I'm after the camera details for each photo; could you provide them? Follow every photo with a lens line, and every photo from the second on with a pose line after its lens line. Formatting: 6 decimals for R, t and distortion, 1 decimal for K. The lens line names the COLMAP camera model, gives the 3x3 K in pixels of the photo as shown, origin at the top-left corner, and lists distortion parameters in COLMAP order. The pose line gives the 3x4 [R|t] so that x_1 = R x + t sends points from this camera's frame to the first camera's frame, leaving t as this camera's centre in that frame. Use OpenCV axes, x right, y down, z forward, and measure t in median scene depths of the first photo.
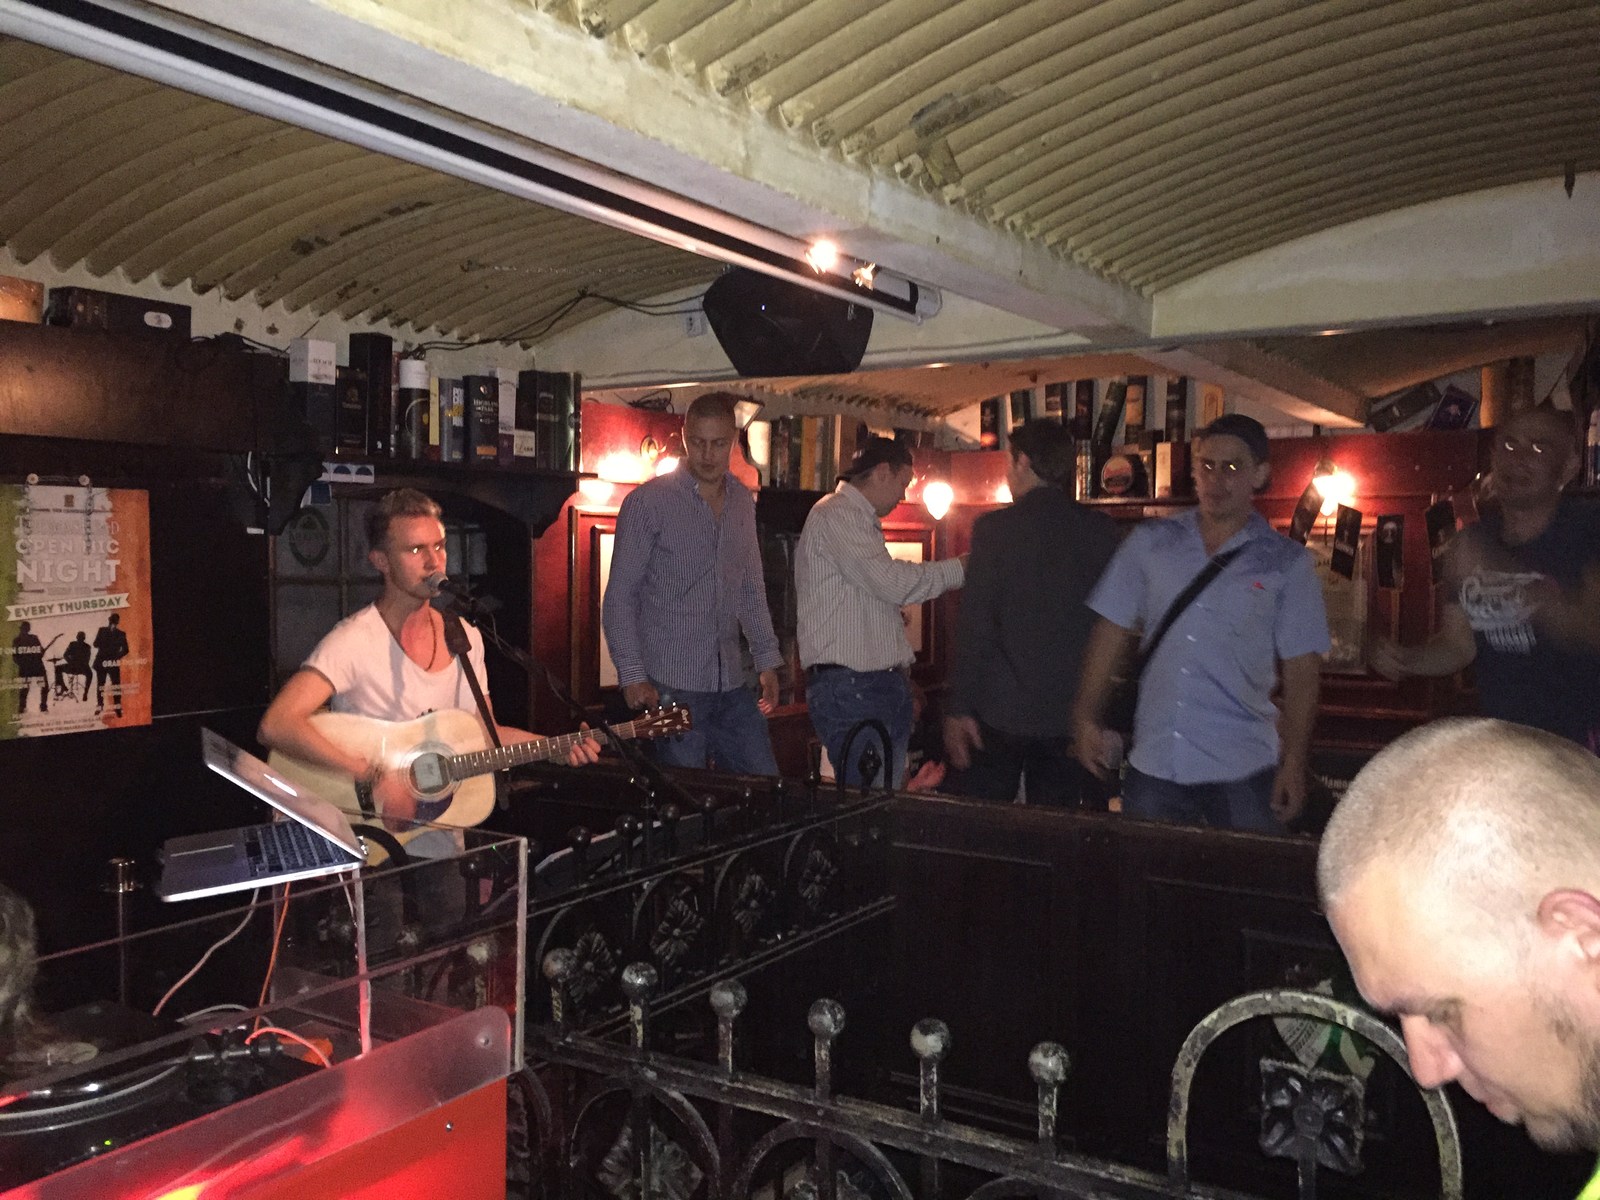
lens RADIAL K [[1378.3, 0, 800.0], [0, 1378.3, 600.0], [0, 0, 1]] dist [0.102892, -0.151484]
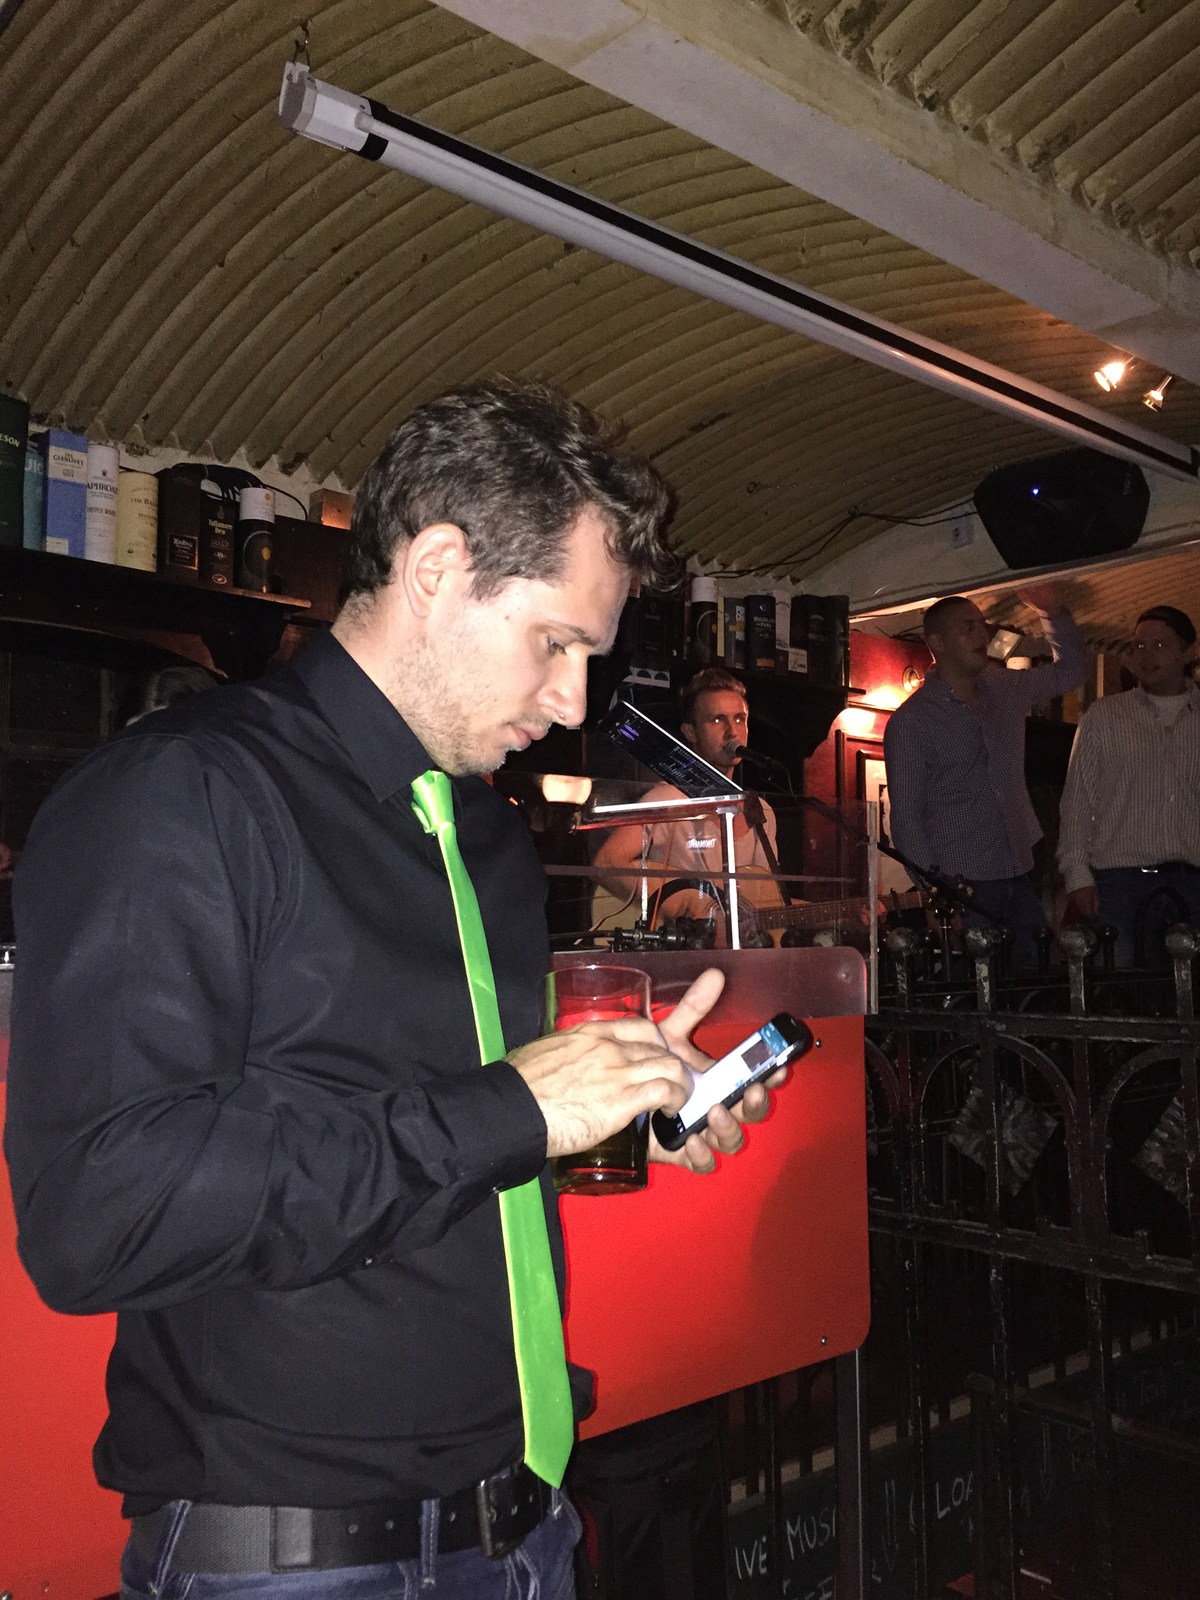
lens RADIAL K [[1378.3, 0, 608.5], [0, 1378.3, 791.9], [0, 0, 1]] dist [0.102892, -0.151484]
pose [[0.956566, -0.033883, -0.289540, -0.041043], [-0.002610, 0.992187, -0.124732, 0.153423], [0.291504, 0.120070, 0.949004, -0.058425]]
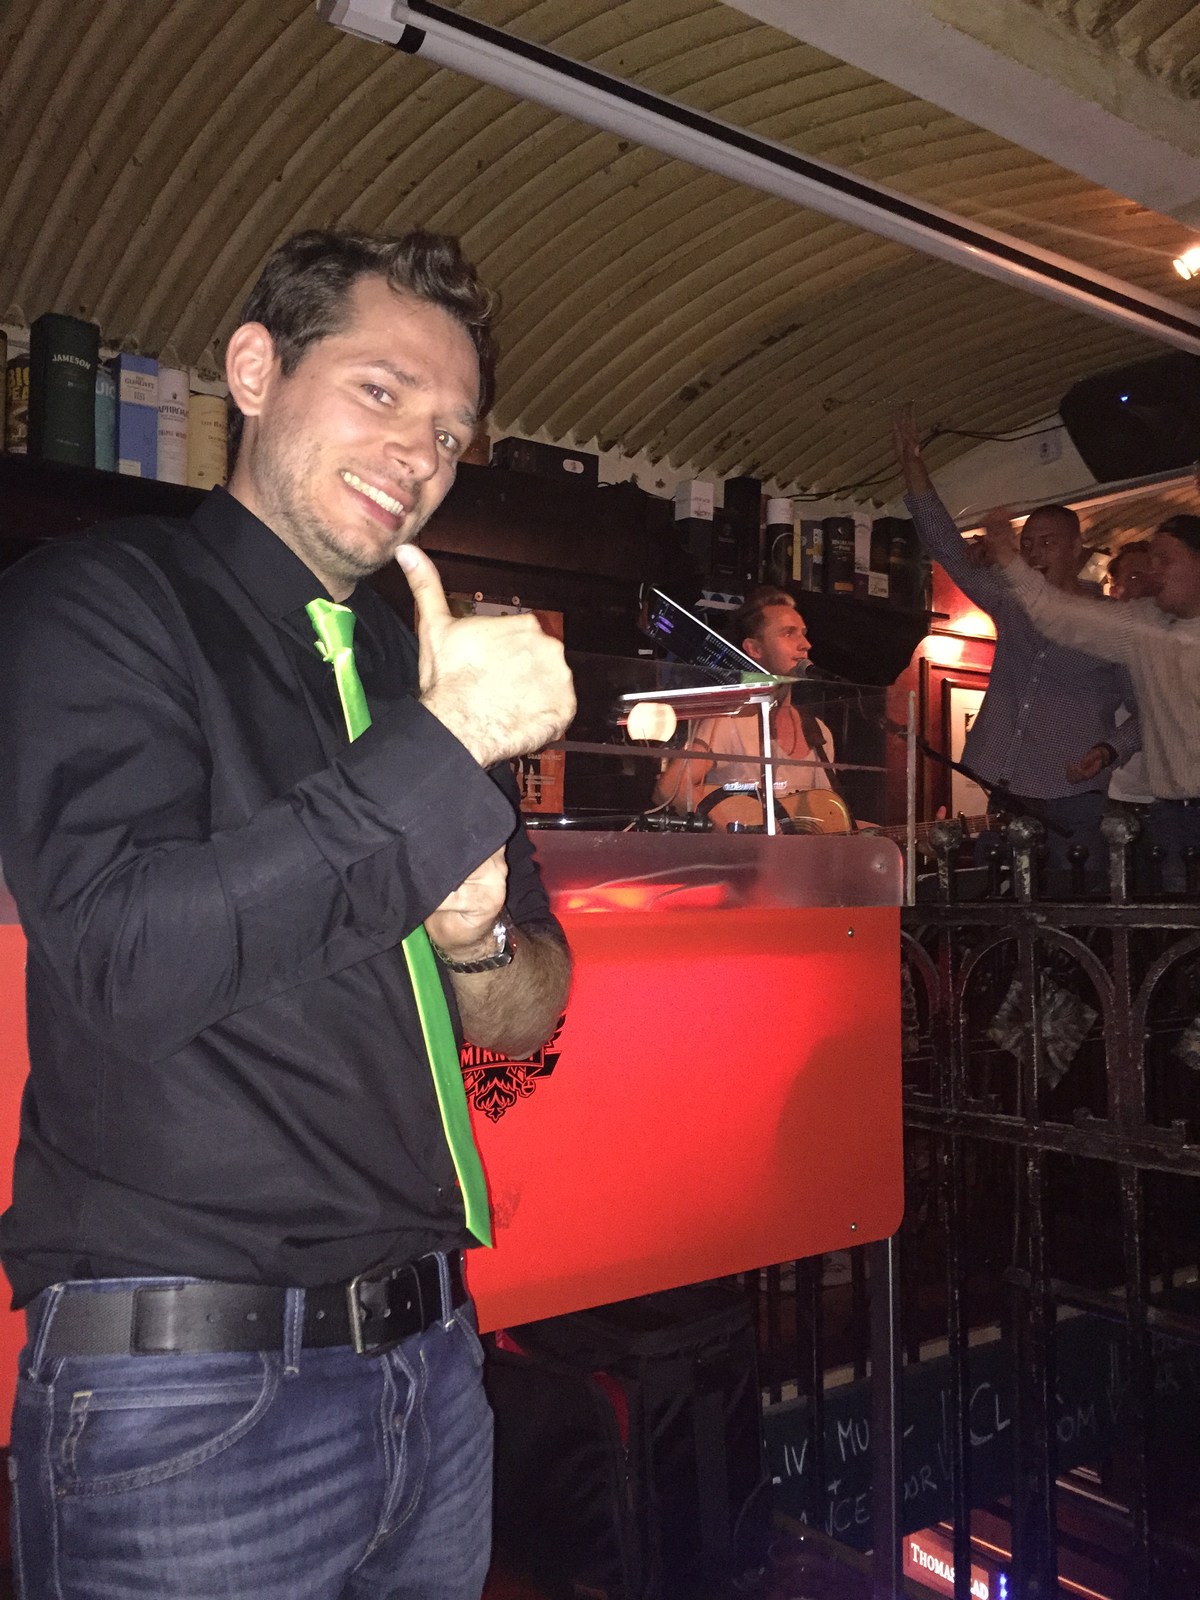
lens RADIAL K [[1378.3, 0, 608.5], [0, 1378.3, 791.9], [0, 0, 1]] dist [0.102892, -0.151484]
pose [[0.931083, -0.025617, -0.363906, -0.013896], [-0.008586, 0.995716, -0.092061, 0.178660], [0.364705, 0.088841, 0.926875, -0.044431]]
